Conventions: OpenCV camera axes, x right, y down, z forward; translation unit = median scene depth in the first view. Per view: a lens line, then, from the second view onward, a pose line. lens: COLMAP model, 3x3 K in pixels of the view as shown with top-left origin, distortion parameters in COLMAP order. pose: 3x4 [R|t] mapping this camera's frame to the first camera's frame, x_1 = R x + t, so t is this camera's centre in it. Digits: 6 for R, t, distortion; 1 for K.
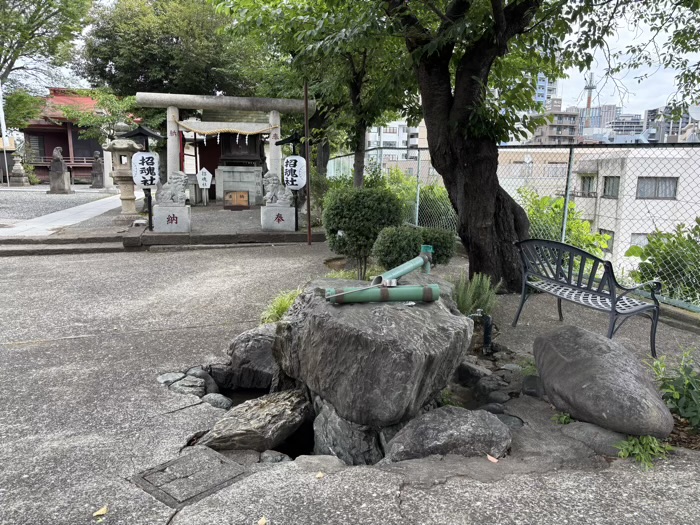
lens RADIAL K [[533.1, 0, 357.1], [0, 533.1, 264.3], [0, 0, 1]] dist [0.045833, -0.017969]
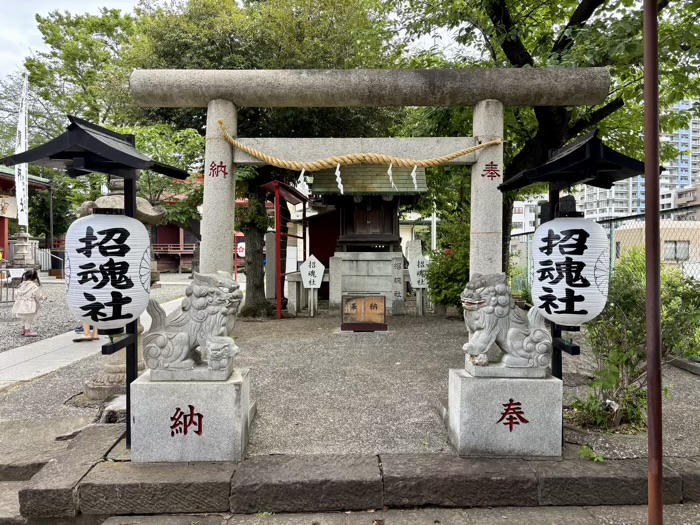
lens RADIAL K [[533.1, 0, 350.1], [0, 533.1, 262.0], [0, 0, 1]] dist [0.045833, -0.017969]
pose [[0.975071, -0.006567, -0.221798, -0.118066], [-0.028709, 0.987427, -0.155447, -0.085975], [0.220030, 0.157940, 0.962622, 0.461704]]
